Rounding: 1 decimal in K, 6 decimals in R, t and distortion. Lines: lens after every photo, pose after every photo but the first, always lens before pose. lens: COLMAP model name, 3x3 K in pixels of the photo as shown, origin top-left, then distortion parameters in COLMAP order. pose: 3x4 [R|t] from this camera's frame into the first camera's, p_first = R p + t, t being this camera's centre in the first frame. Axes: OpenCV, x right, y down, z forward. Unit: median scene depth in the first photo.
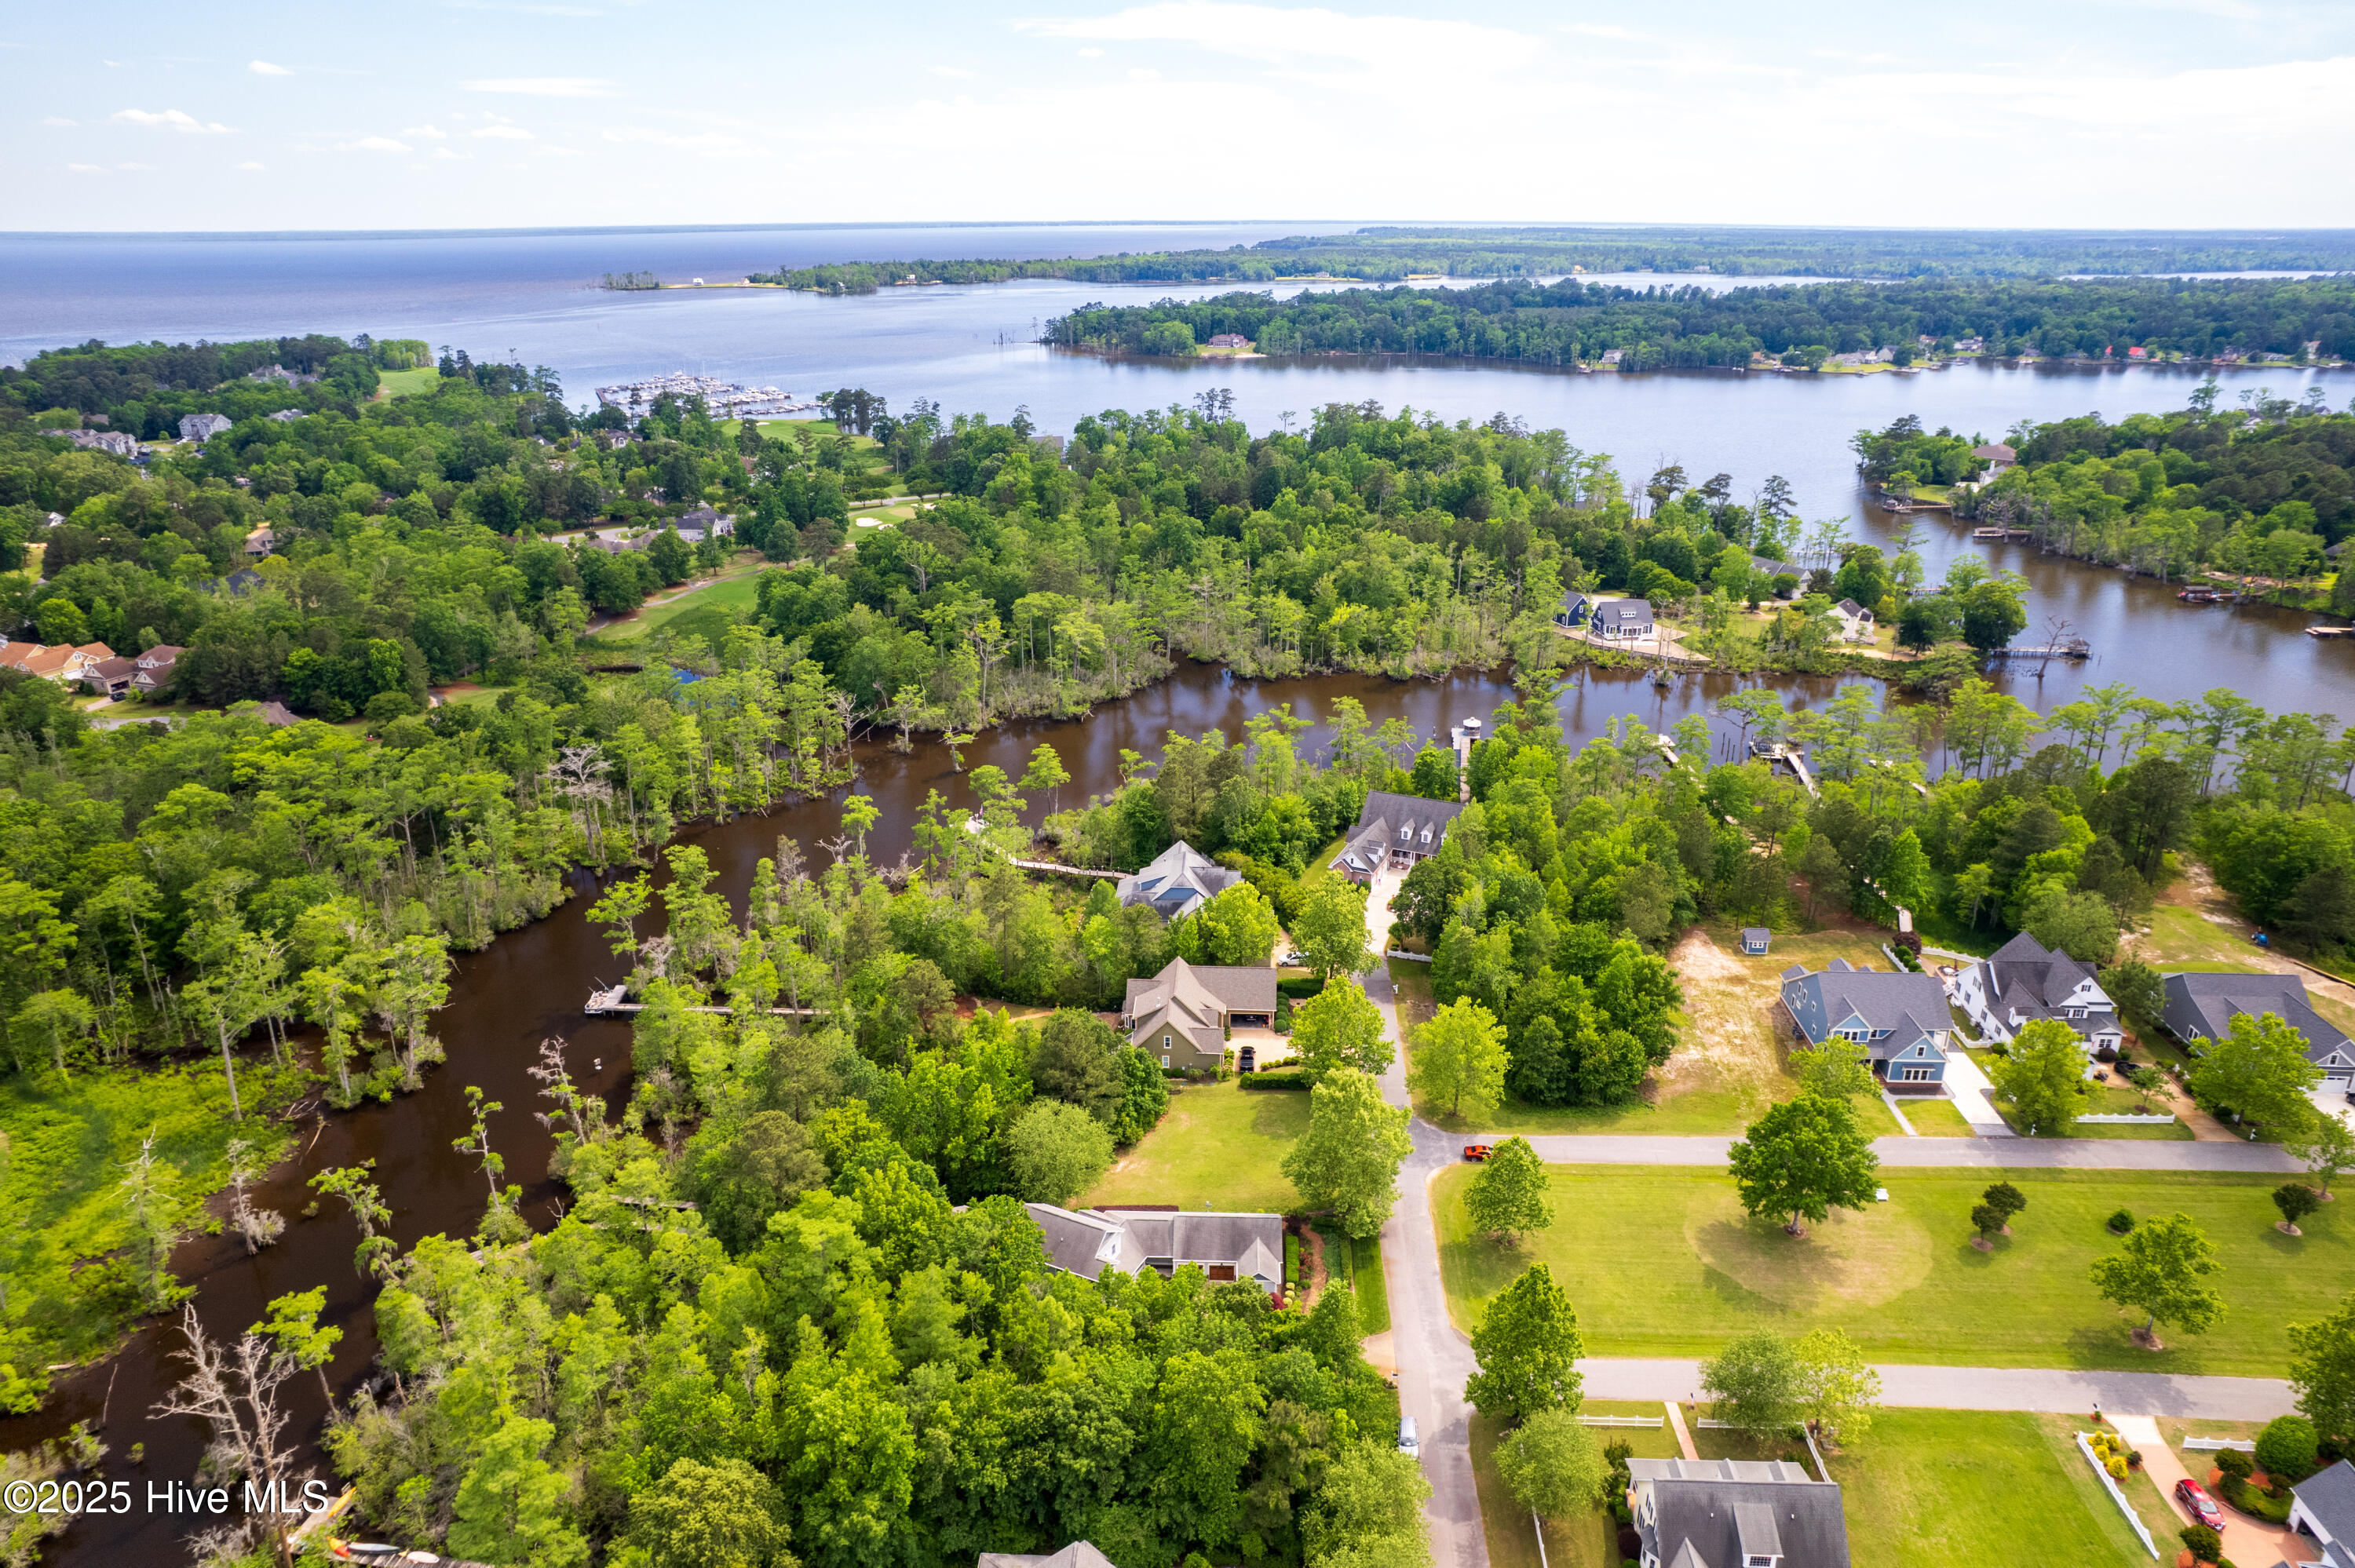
lens RADIAL K [[1733.0, 0, 1177.9], [0, 1733.0, 721.3], [0, 0, 1]] dist [-0.090611, 0.104108]
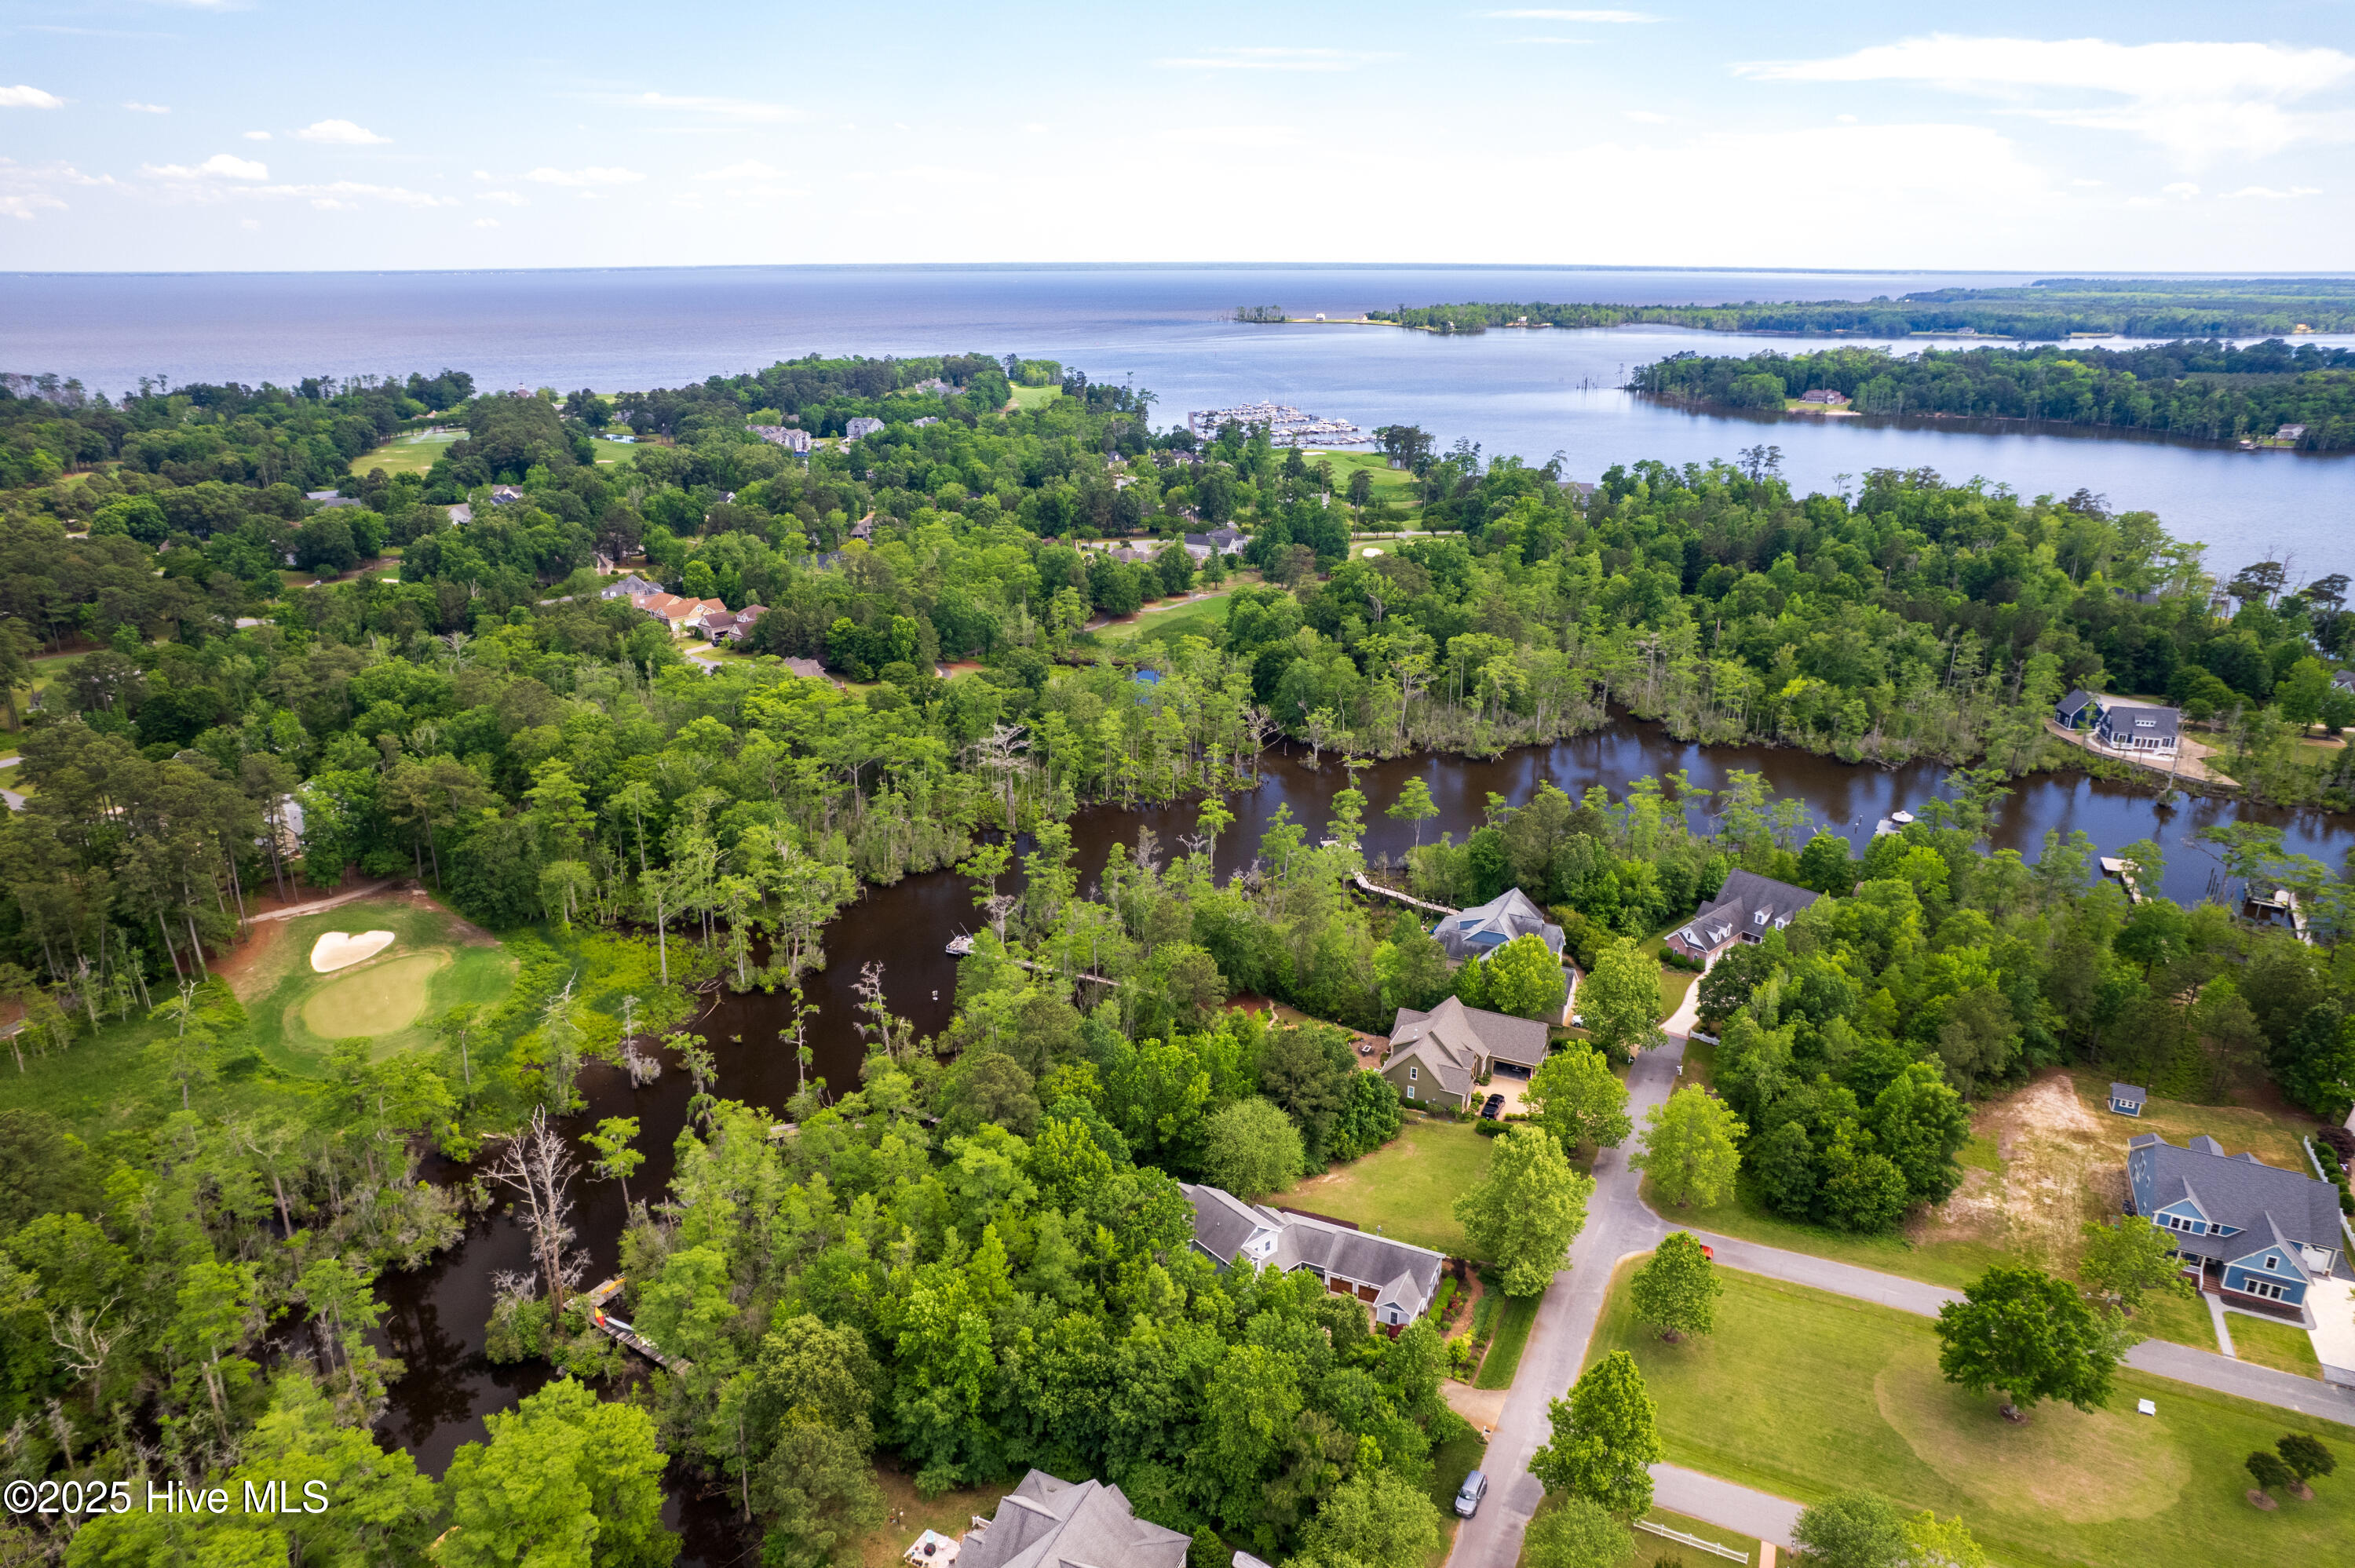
lens RADIAL K [[1733.0, 0, 1177.9], [0, 1733.0, 721.3], [0, 0, 1]] dist [-0.090611, 0.104108]
pose [[0.905307, 0.116230, -0.408545, 0.220358], [-0.123845, 0.992270, 0.007868, -0.010633], [0.406302, 0.043473, 0.912704, -0.001718]]
